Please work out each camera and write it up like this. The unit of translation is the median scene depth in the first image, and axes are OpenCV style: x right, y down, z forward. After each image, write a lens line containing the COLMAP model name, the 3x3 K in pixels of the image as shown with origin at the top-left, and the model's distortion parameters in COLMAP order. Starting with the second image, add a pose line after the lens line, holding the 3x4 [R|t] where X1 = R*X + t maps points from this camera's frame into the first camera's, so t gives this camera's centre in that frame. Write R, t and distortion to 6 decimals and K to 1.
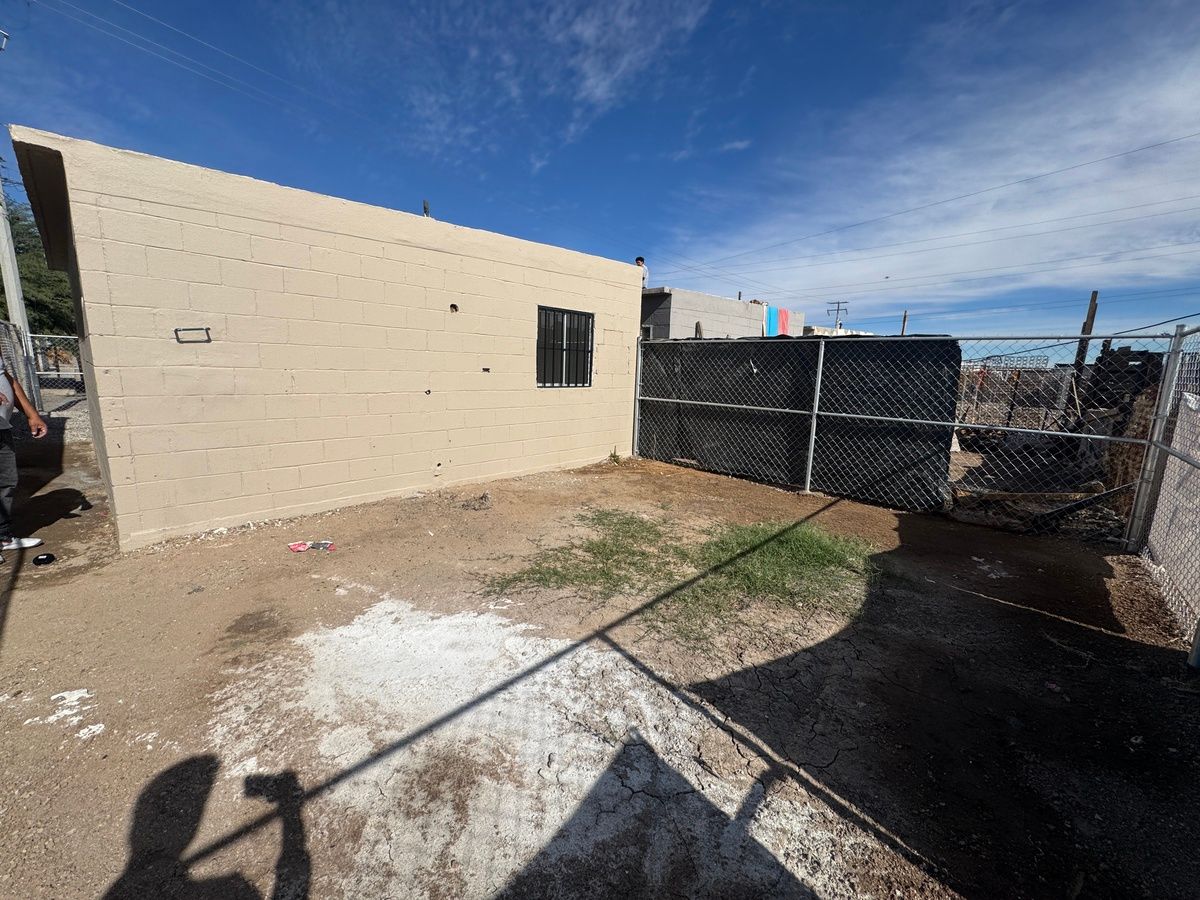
lens RADIAL K [[480.5, 0, 600.0], [0, 480.5, 450.0], [0, 0, 1]] dist [0.000168, -0.000031]
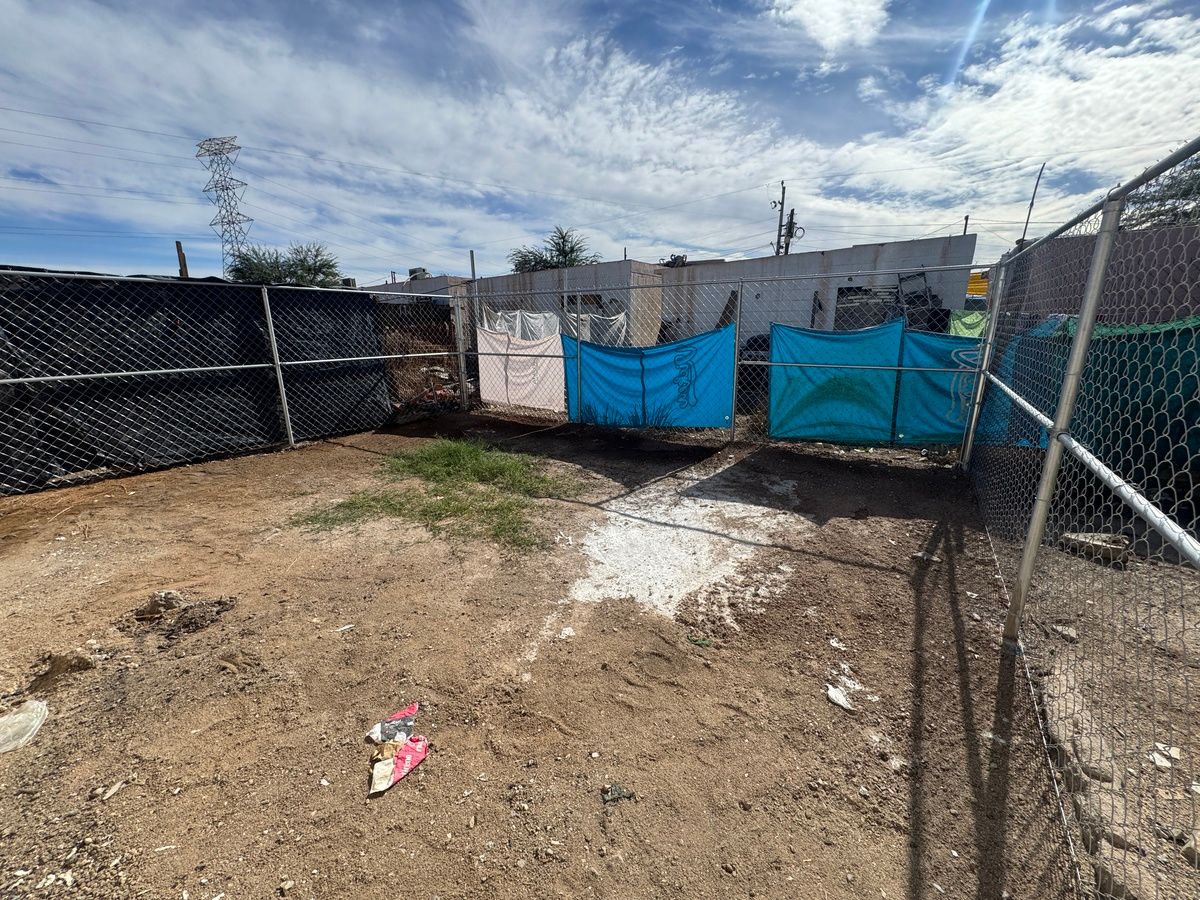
lens RADIAL K [[480.5, 0, 600.0], [0, 480.5, 450.0], [0, 0, 1]] dist [0.000168, -0.000031]
pose [[-0.170052, -0.279271, 0.945034, -1.119241], [0.166932, 0.936978, 0.306929, -0.186905], [-0.971193, 0.209950, -0.112716, 0.922559]]
